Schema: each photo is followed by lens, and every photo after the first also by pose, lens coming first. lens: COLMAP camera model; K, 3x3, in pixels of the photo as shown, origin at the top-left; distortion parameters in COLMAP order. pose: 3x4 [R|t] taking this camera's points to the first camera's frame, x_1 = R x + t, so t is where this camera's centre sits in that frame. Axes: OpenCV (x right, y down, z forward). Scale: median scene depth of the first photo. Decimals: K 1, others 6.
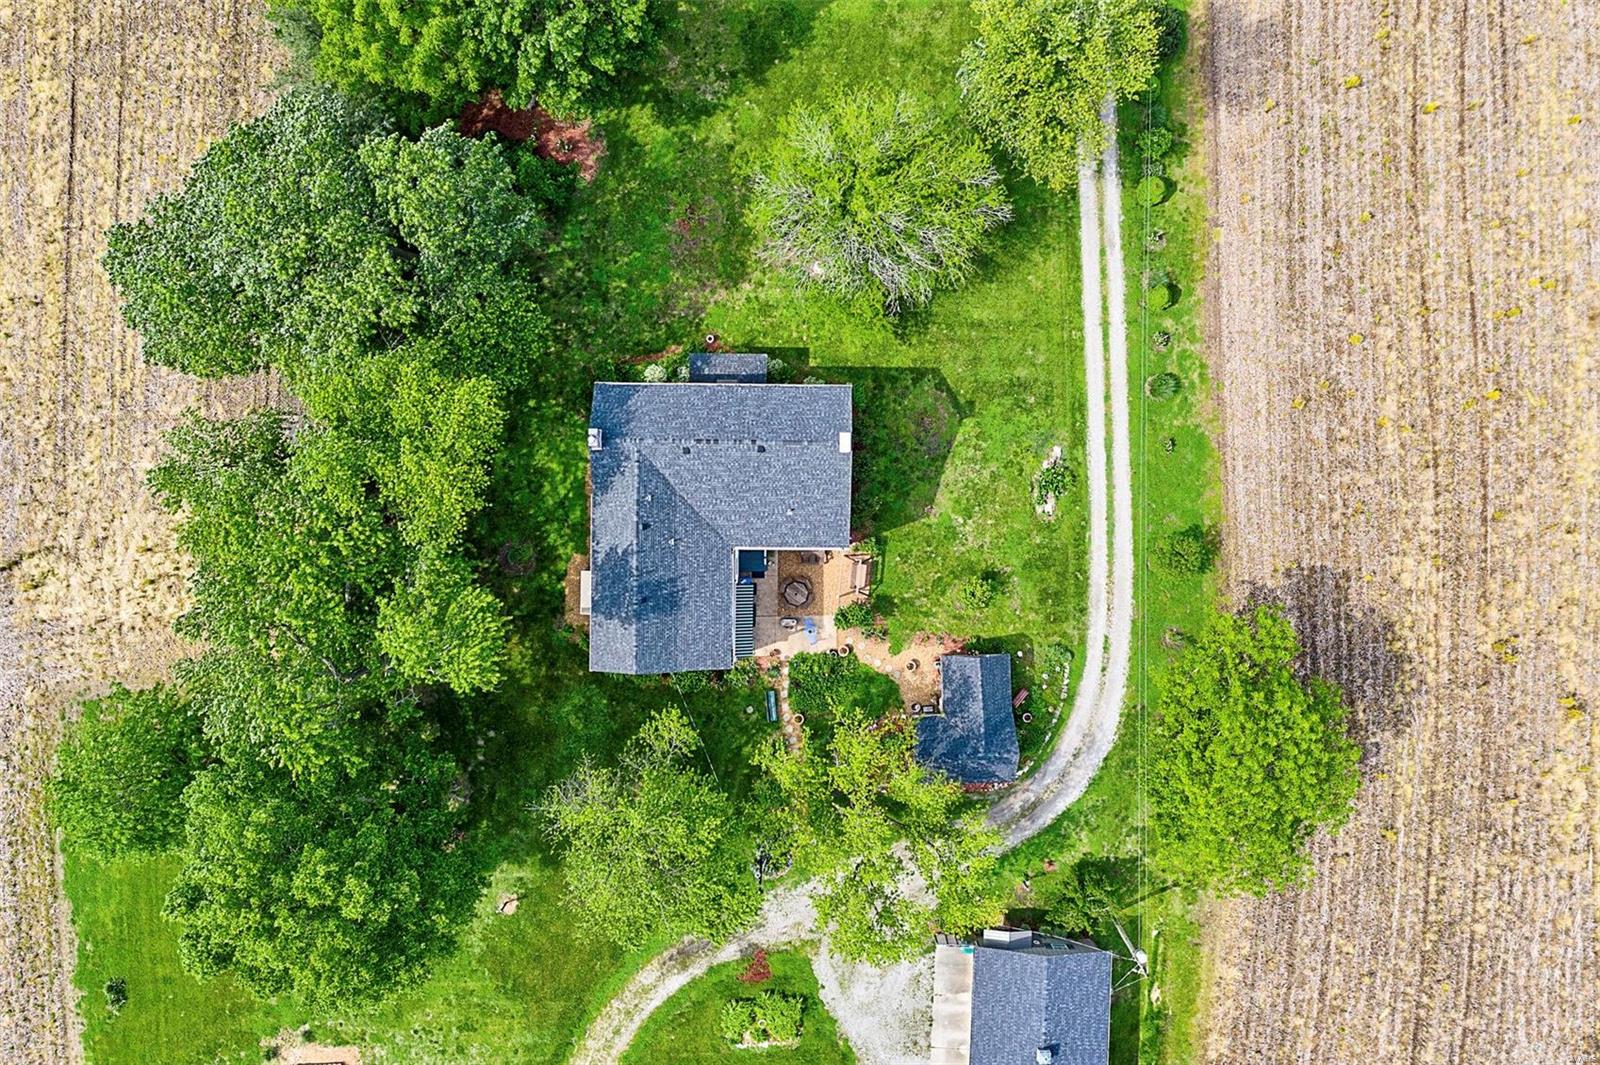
lens RADIAL K [[1251.6, 0, 786.9], [0, 1251.6, 526.9], [0, 0, 1]] dist [0.007229, 0.031671]
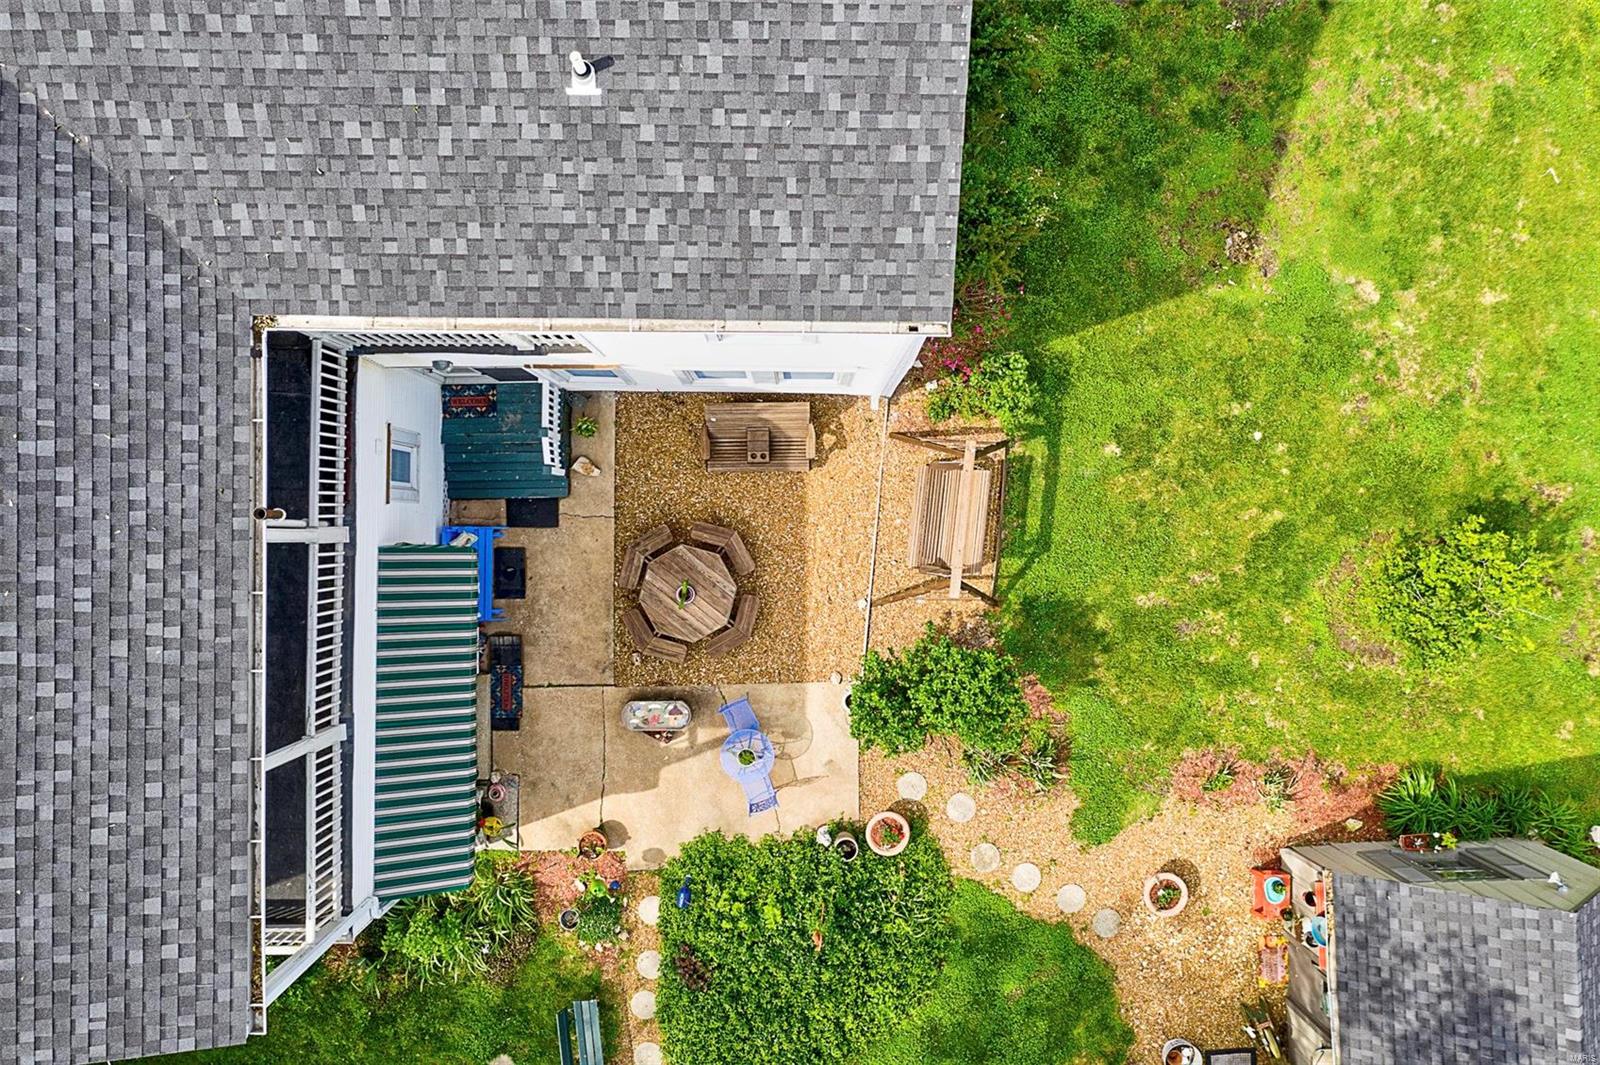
lens RADIAL K [[1251.6, 0, 800.0], [0, 1251.6, 537.5], [0, 0, 1]] dist [0.007229, 0.031671]
pose [[0.999871, 0.001211, 0.016006, 0.024328], [-0.001429, 0.999907, 0.013578, 0.039347], [-0.015989, -0.013599, 0.999780, 0.757189]]
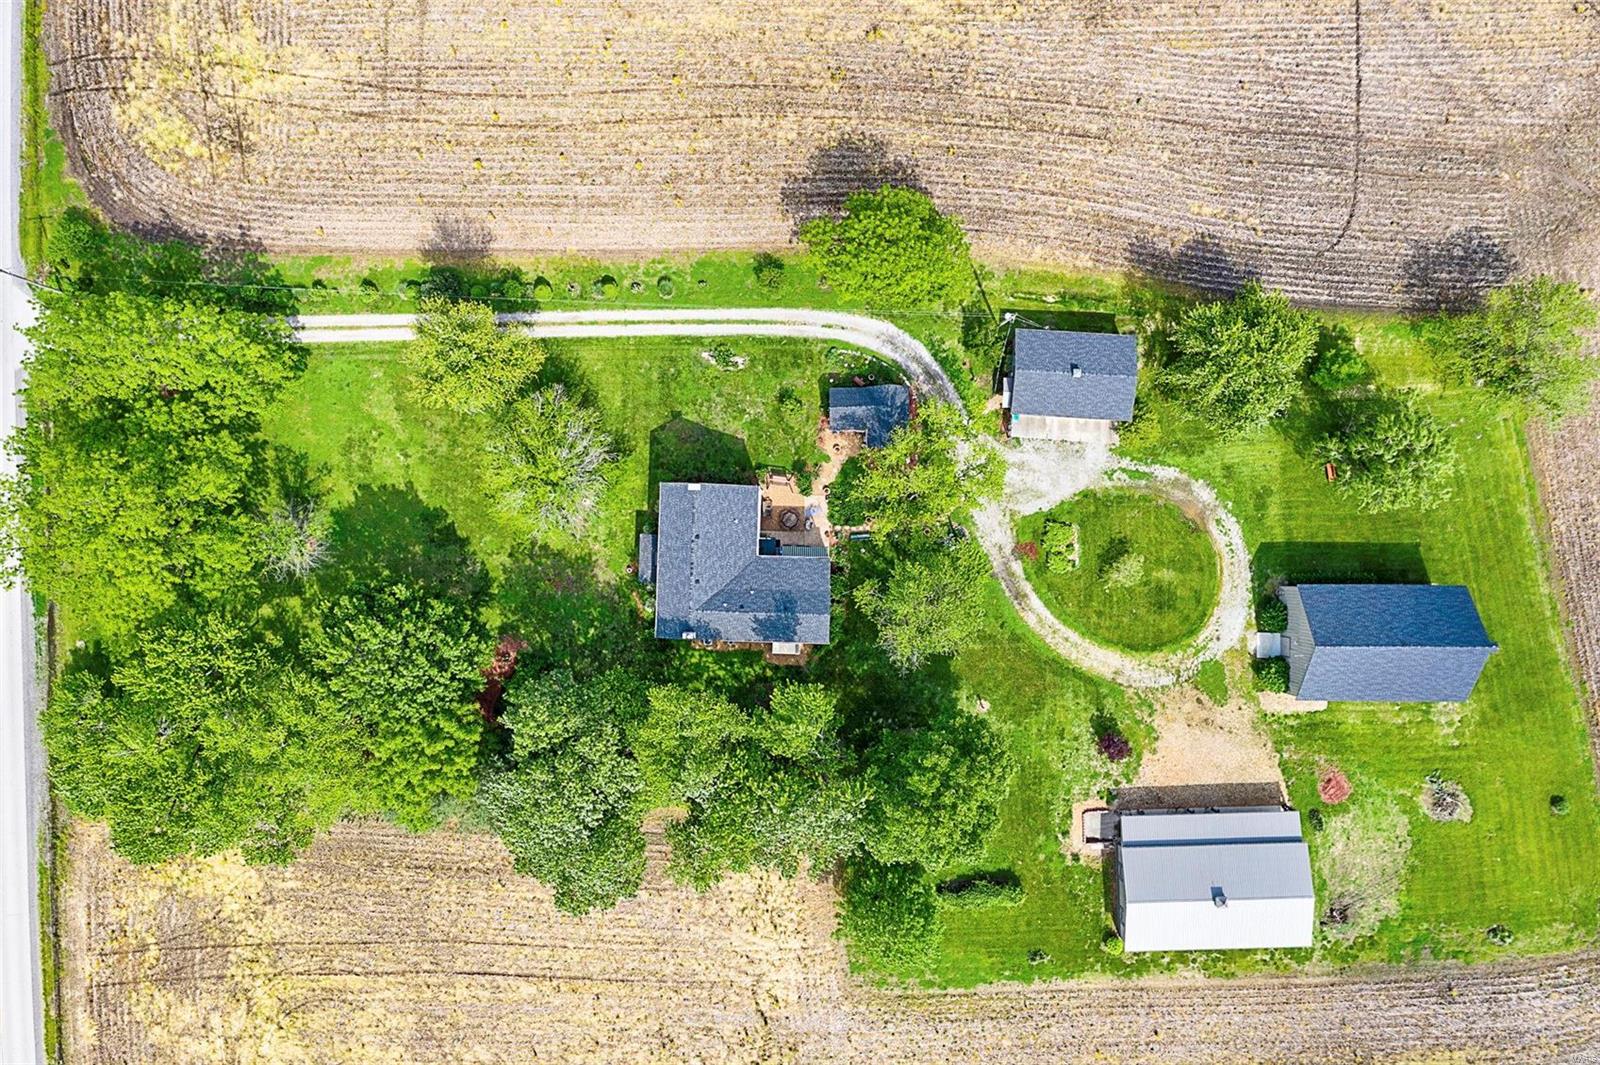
lens RADIAL K [[1251.6, 0, 812.0], [0, 1251.6, 525.2], [0, 0, 1]] dist [0.007229, 0.031671]
pose [[0.019589, -0.999527, 0.023701, -0.036247], [0.999798, 0.019689, 0.003972, 0.074459], [-0.004436, 0.023619, 0.999711, -0.596758]]
